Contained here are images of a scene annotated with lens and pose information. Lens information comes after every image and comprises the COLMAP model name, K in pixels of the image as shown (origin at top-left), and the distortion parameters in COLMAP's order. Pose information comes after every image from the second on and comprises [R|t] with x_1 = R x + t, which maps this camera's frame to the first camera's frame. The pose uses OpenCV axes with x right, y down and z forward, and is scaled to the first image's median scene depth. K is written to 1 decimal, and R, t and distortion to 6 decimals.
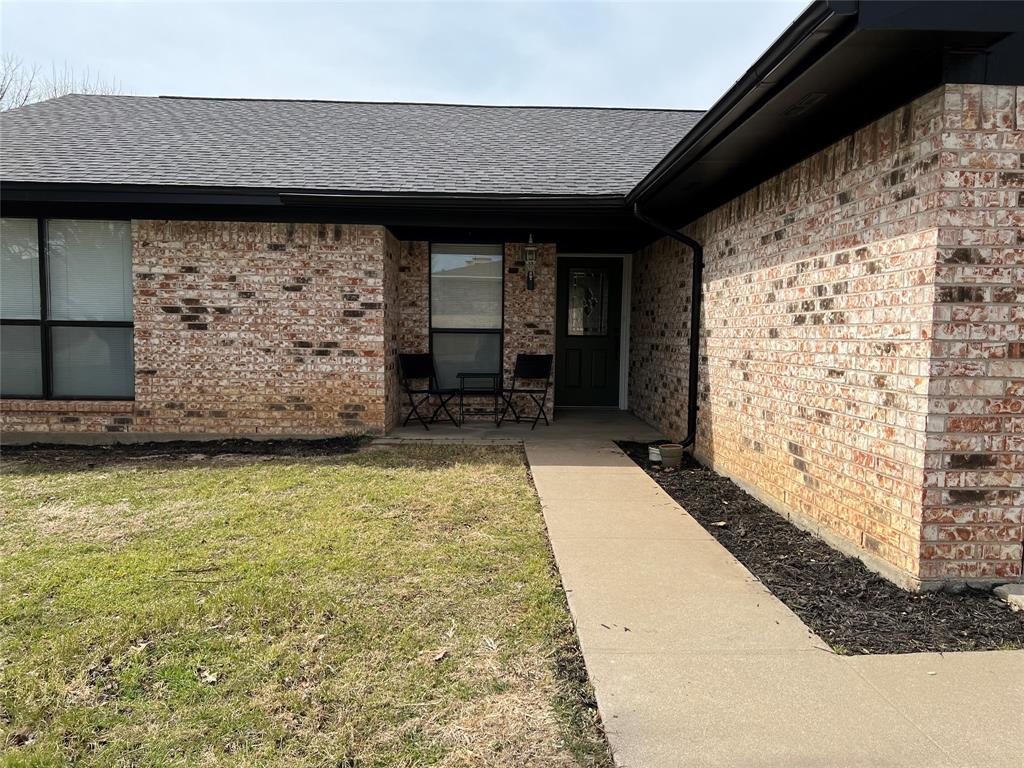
lens RADIAL K [[765.0, 0, 511.6], [0, 765.0, 390.6], [0, 0, 1]] dist [0.108066, -0.198288]
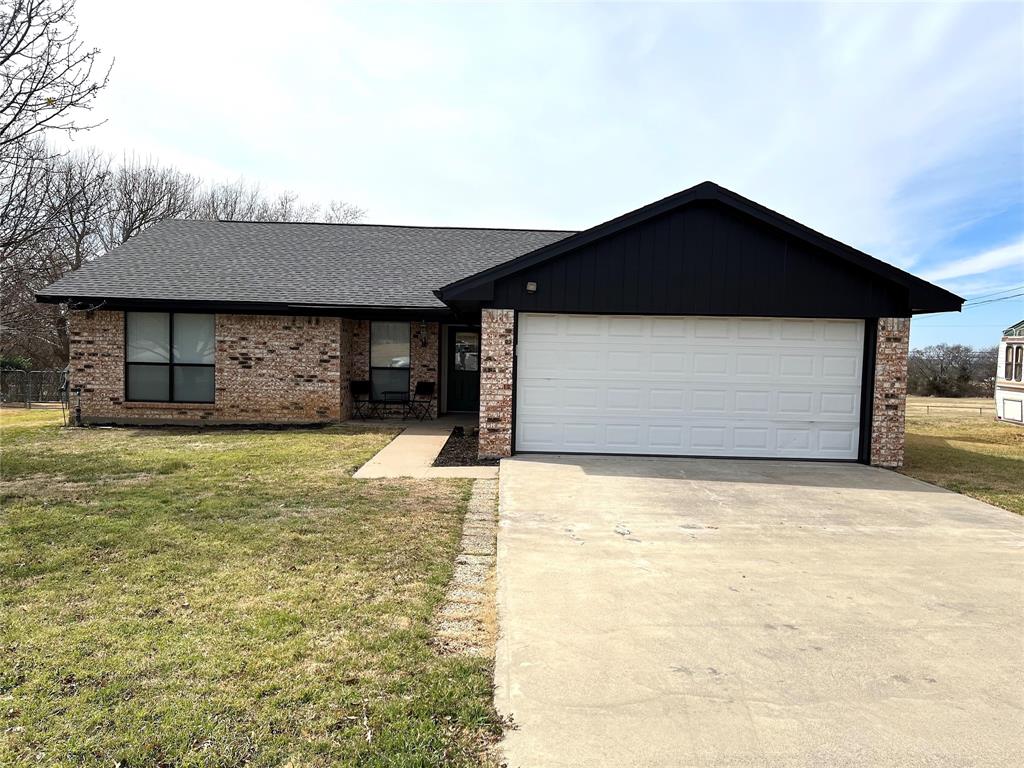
lens RADIAL K [[765.0, 0, 511.6], [0, 765.0, 390.6], [0, 0, 1]] dist [0.108066, -0.198288]
pose [[0.999828, 0.010661, -0.015174, 0.309070], [-0.011020, 0.999656, -0.023806, 0.018311], [0.014915, 0.023970, 0.999601, -0.982272]]
